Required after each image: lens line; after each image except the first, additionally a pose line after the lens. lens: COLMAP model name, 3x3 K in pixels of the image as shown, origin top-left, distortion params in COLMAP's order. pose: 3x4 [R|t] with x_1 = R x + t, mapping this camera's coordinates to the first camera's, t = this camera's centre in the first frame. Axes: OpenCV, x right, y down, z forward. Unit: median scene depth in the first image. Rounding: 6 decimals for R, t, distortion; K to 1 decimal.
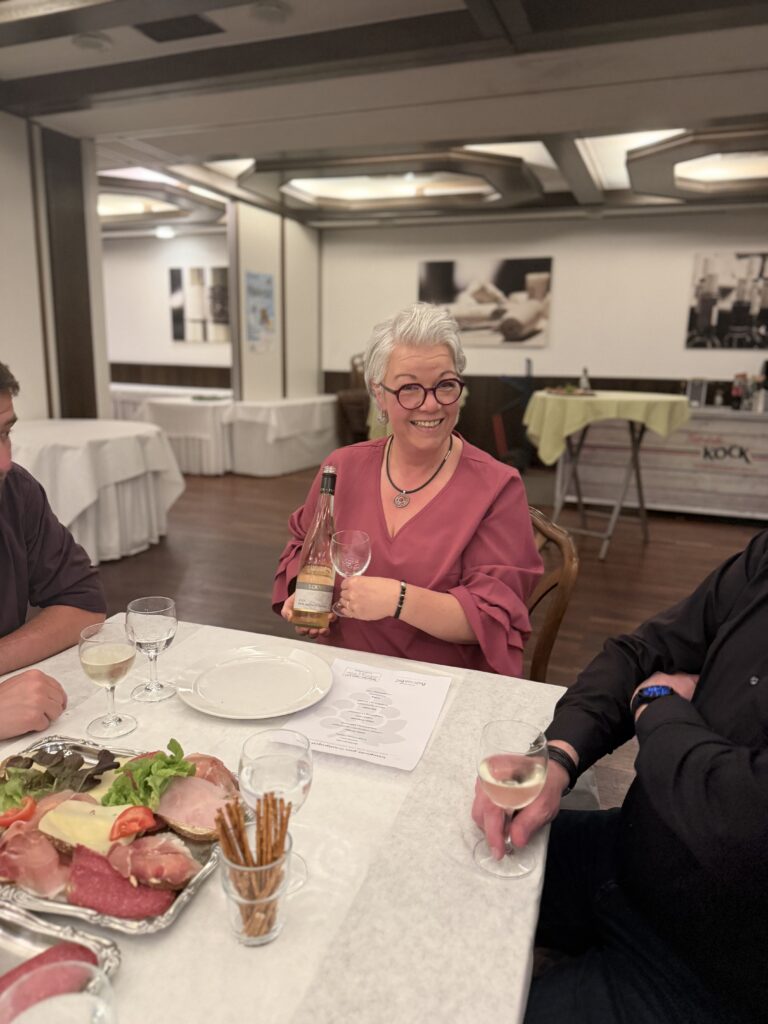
lens RADIAL K [[736.2, 0, 384.0], [0, 736.2, 512.0], [0, 0, 1]] dist [0.110938, -0.126091]
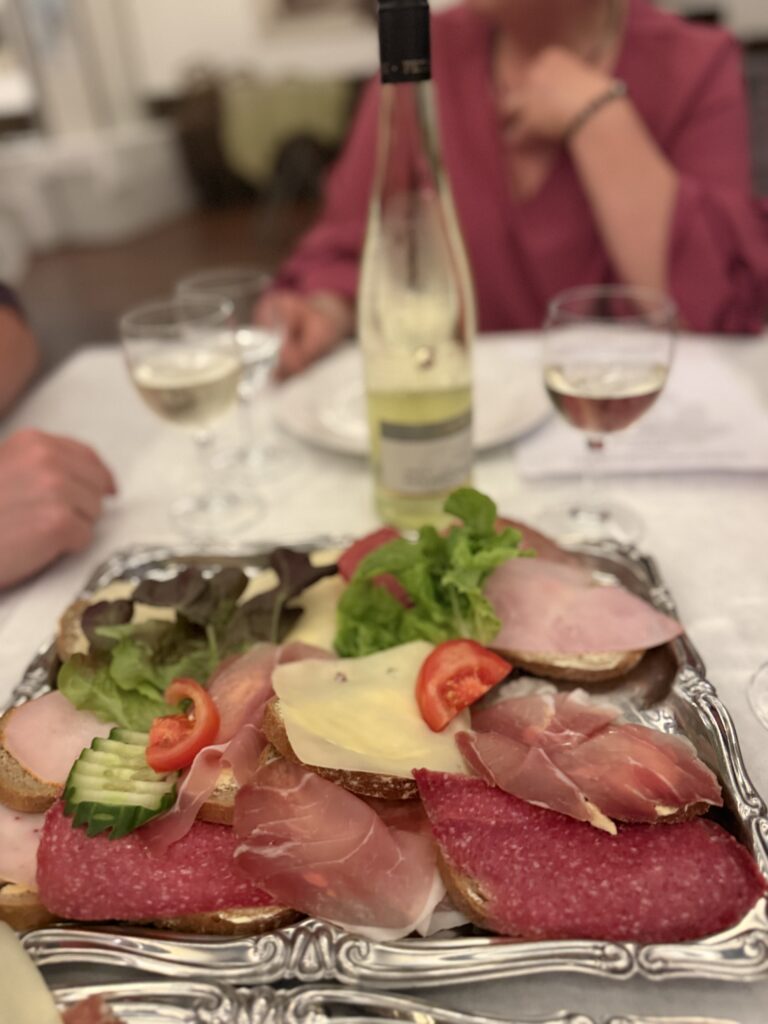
lens RADIAL K [[736.2, 0, 384.0], [0, 736.2, 512.0], [0, 0, 1]] dist [0.110938, -0.126091]
pose [[0.967779, -0.207846, 0.142139, -0.399507], [0.156624, 0.938892, 0.306514, 0.182118], [-0.197160, -0.274375, 0.941194, 0.615420]]
